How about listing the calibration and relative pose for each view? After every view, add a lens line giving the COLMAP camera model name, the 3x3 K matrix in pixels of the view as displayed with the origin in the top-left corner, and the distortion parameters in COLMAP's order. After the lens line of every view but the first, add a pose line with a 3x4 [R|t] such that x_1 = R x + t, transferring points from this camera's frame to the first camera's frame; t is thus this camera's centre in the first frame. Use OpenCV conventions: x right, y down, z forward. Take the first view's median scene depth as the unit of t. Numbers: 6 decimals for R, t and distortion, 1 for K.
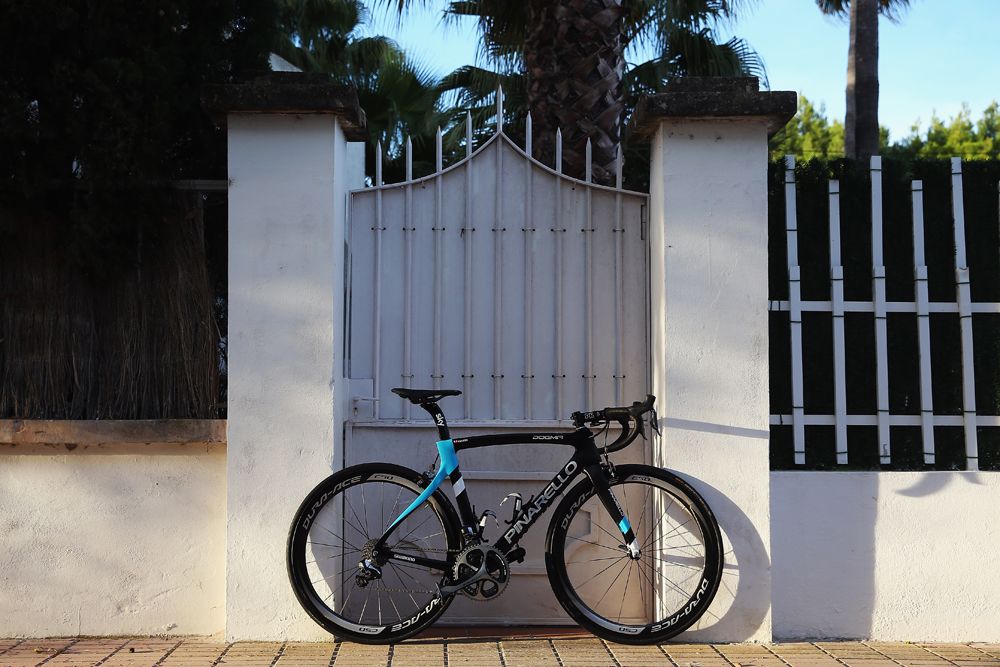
lens RADIAL K [[1202.8, 0, 500.0], [0, 1202.8, 333.5], [0, 0, 1]] dist [0.050581, -0.014163]
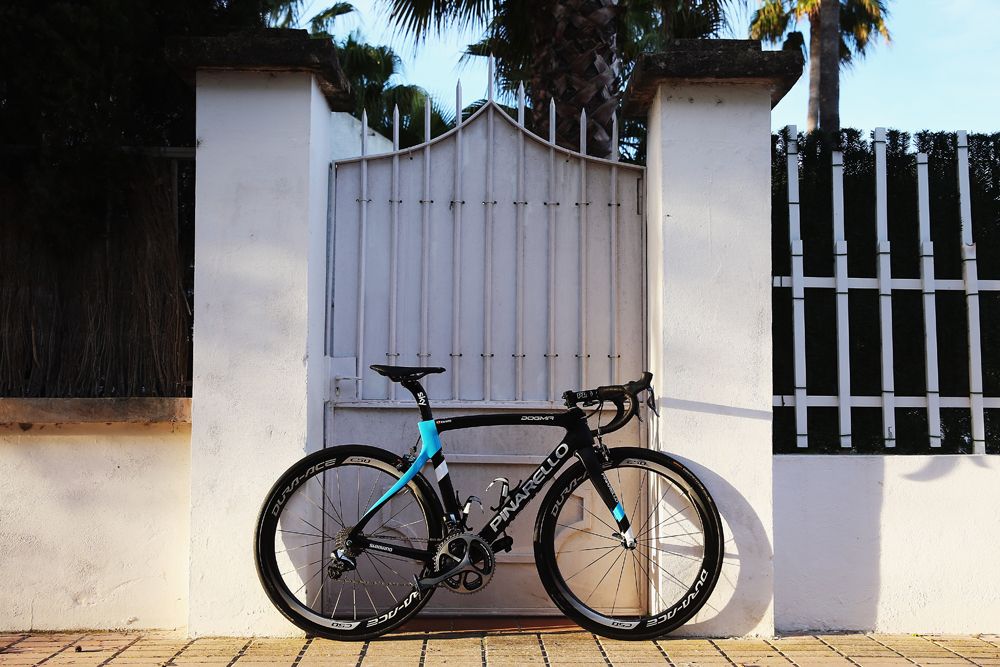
lens RADIAL K [[1015.7, 0, 537.6], [0, 1015.7, 333.4], [0, 0, 1]] dist [0.008319, 0.030173]
pose [[0.999734, 0.005000, 0.022526, 0.021148], [-0.004834, 0.999961, -0.007414, 0.025570], [-0.022562, 0.007304, 0.999719, 0.204400]]
